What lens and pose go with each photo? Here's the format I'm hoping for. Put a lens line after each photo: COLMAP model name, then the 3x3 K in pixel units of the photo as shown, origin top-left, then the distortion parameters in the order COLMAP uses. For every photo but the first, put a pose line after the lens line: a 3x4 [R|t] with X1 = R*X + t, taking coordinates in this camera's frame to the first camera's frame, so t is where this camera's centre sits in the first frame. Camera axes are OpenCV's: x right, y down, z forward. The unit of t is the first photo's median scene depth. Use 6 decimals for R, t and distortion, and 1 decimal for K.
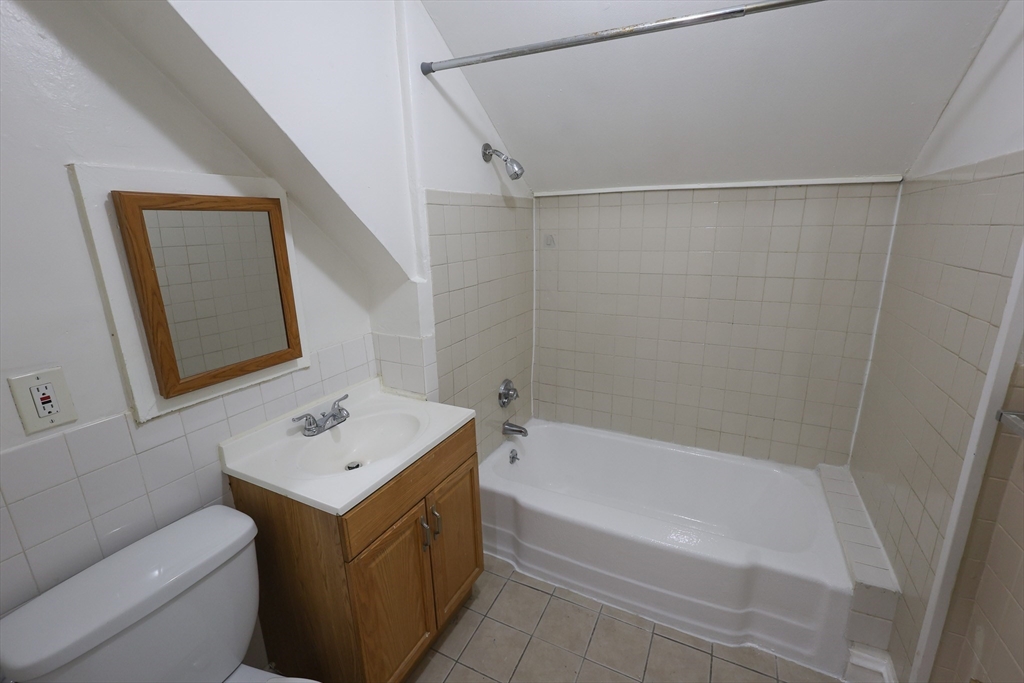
lens RADIAL K [[445.1, 0, 514.8], [0, 445.1, 341.0], [0, 0, 1]] dist [0.007502, -0.000328]
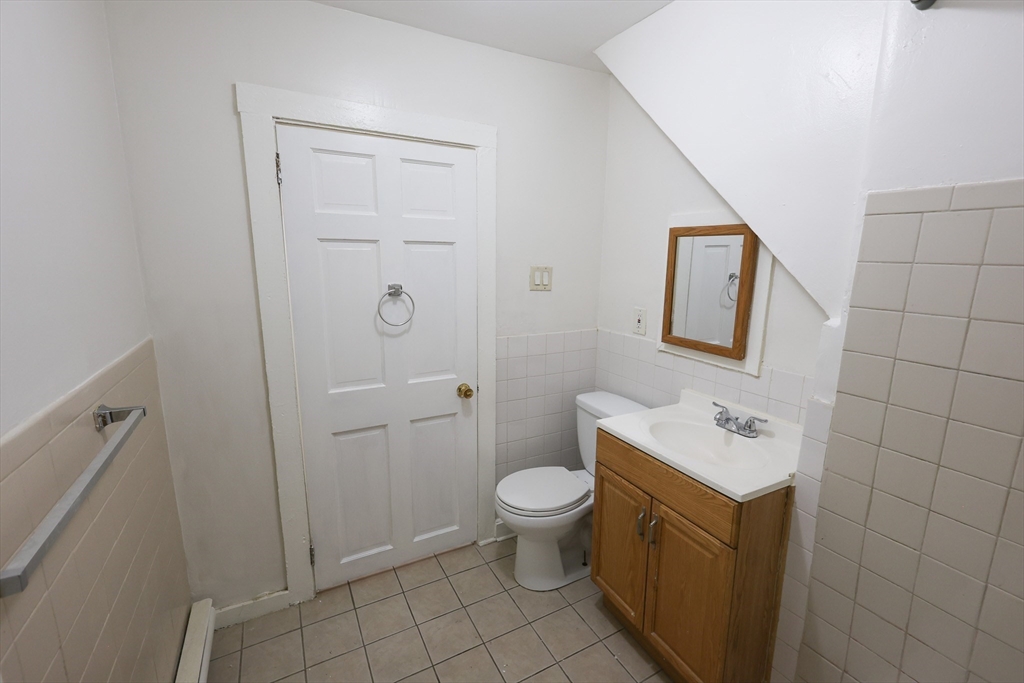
lens RADIAL K [[445.1, 0, 510.8], [0, 445.1, 339.2], [0, 0, 1]] dist [0.007502, -0.000328]
pose [[-0.580055, 0.171339, -0.796353, 0.773504], [-0.208385, 0.913884, 0.348412, -0.294817], [0.787471, 0.368047, -0.494399, 1.107735]]
